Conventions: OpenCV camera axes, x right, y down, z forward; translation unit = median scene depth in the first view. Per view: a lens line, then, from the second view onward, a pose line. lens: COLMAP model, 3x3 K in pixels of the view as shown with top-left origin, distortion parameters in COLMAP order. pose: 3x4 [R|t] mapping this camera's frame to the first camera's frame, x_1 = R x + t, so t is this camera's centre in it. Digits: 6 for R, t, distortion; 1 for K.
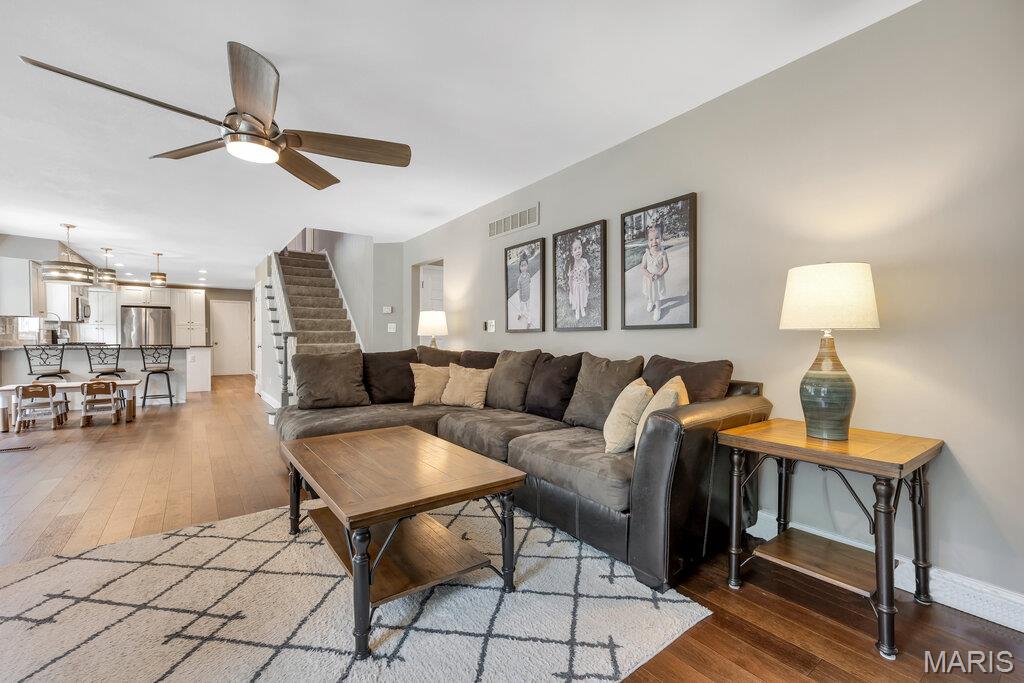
lens RADIAL K [[440.8, 0, 526.9], [0, 440.8, 343.1], [0, 0, 1]] dist [0.003902, 0.000208]
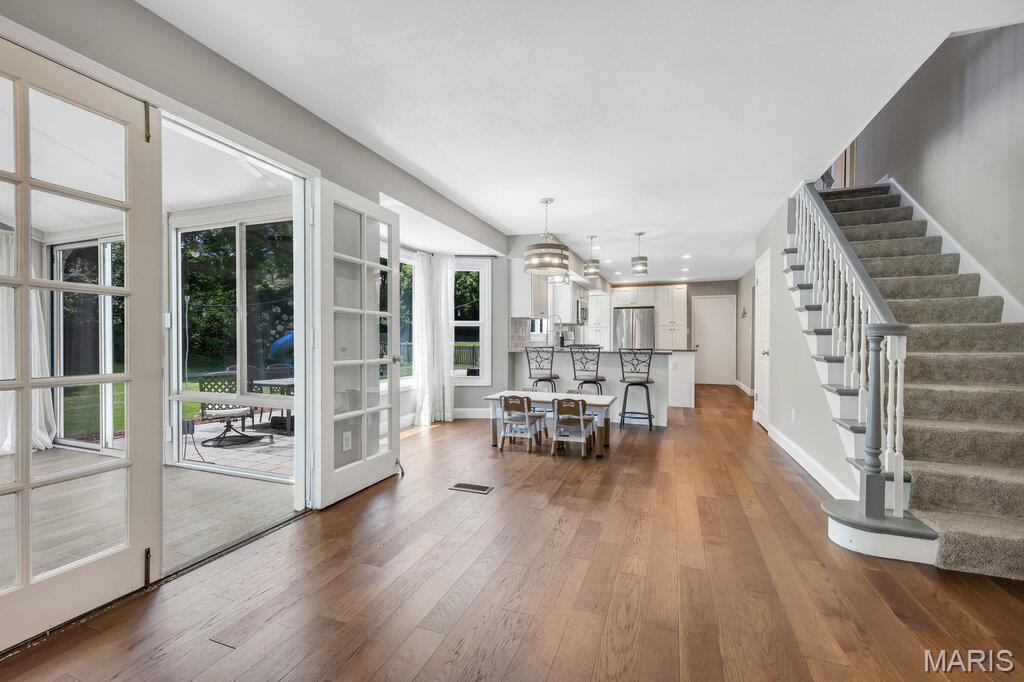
lens RADIAL K [[440.8, 0, 501.8], [0, 440.8, 342.4], [0, 0, 1]] dist [0.003902, 0.000208]
pose [[0.525284, 0.003856, -0.850918, -0.380920], [-0.010119, 0.999947, -0.001714, -0.003536], [0.850867, 0.009511, 0.525296, 0.494622]]
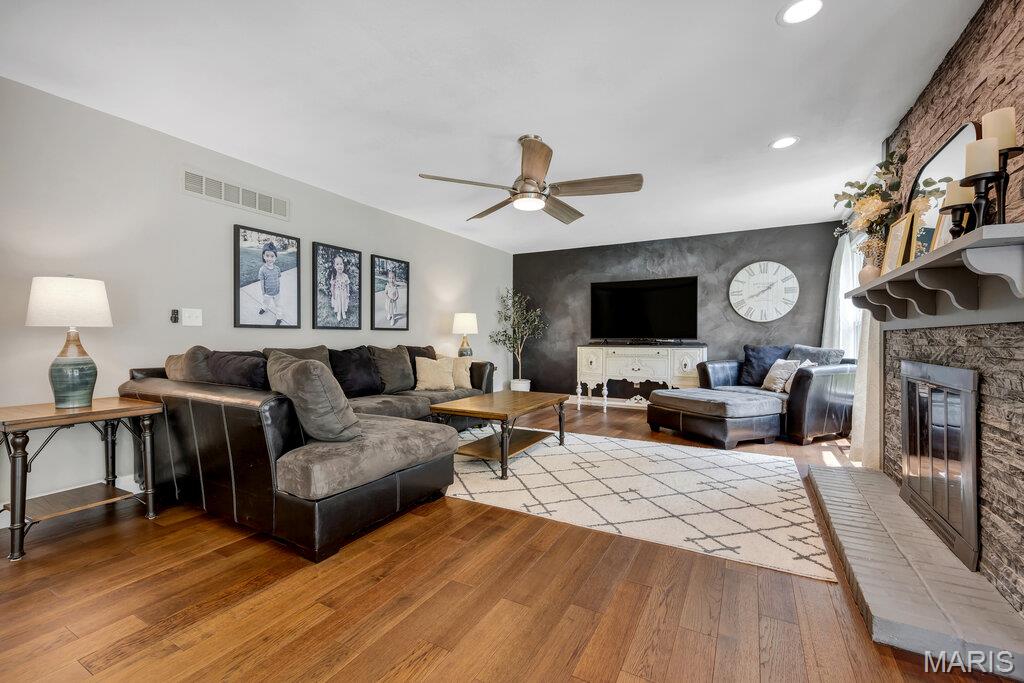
lens RADIAL K [[440.8, 0, 505.1], [0, 440.8, 344.7], [0, 0, 1]] dist [0.003902, 0.000208]
pose [[-0.400905, -0.017564, 0.915951, -0.763436], [0.003770, 0.999776, 0.020822, -0.005396], [-0.916112, 0.011800, -0.400749, 0.664744]]
